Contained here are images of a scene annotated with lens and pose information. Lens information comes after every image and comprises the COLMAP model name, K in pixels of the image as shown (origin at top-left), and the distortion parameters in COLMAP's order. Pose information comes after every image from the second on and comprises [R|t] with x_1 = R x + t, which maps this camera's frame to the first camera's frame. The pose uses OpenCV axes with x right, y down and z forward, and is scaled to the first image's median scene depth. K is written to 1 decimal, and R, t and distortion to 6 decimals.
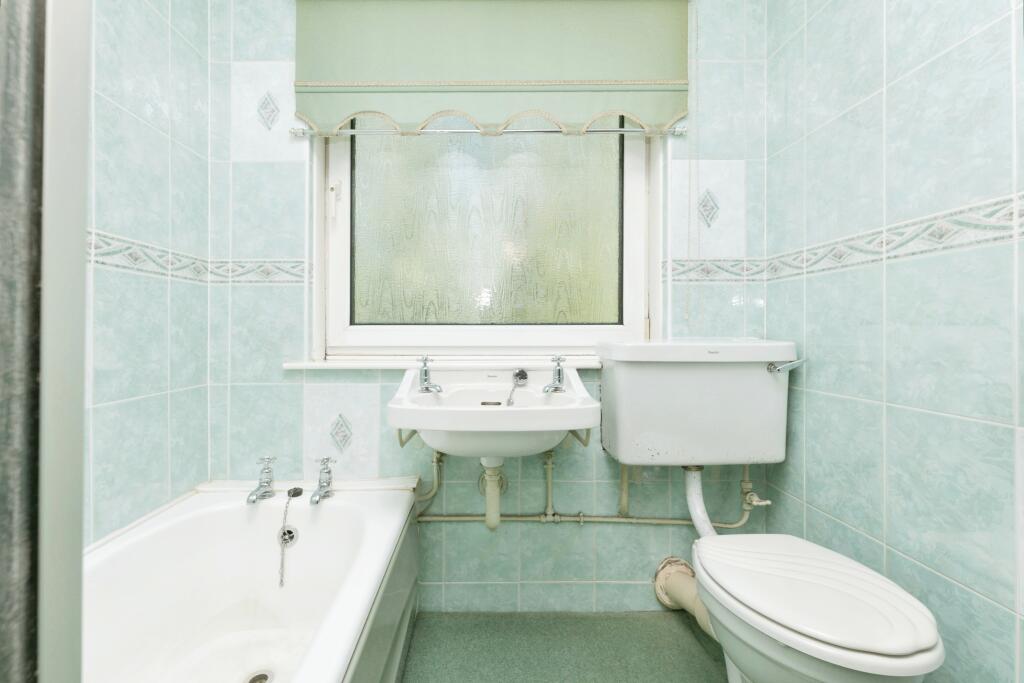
lens RADIAL K [[443.5, 0, 510.1], [0, 443.5, 324.0], [0, 0, 1]] dist [0.000960, 0.000106]
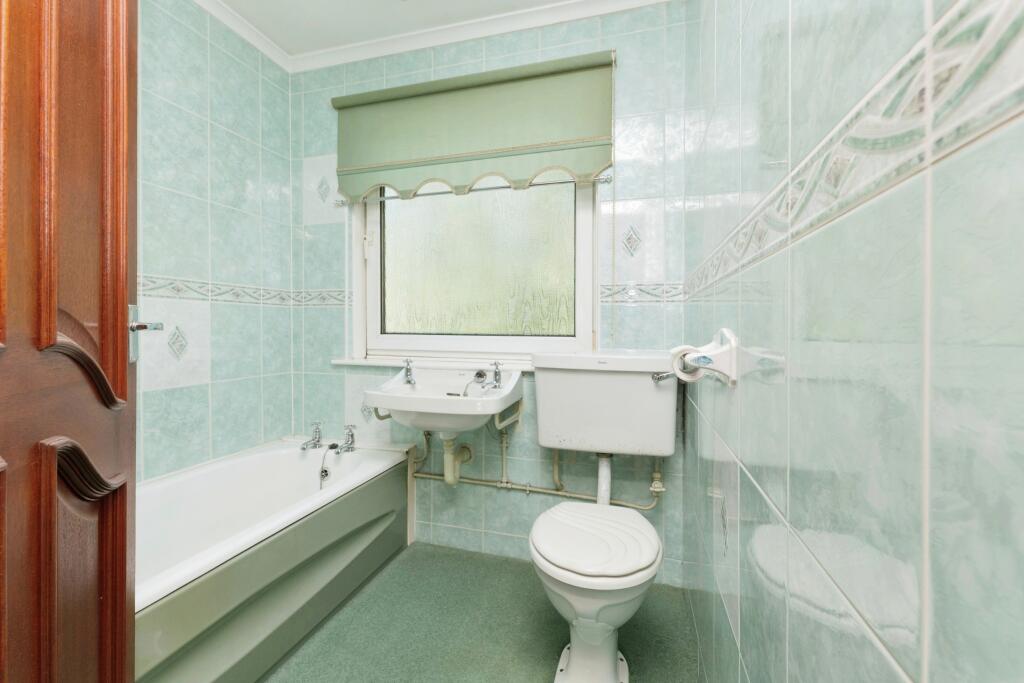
lens RADIAL K [[423.6, 0, 512.0], [0, 423.6, 331.0], [0, 0, 1]] dist [0.001285, 0.000219]
pose [[0.958332, 0.011301, -0.285432, 0.467082], [-0.006228, 0.999806, 0.018675, -0.038523], [0.285588, -0.016119, 0.958217, -0.181040]]
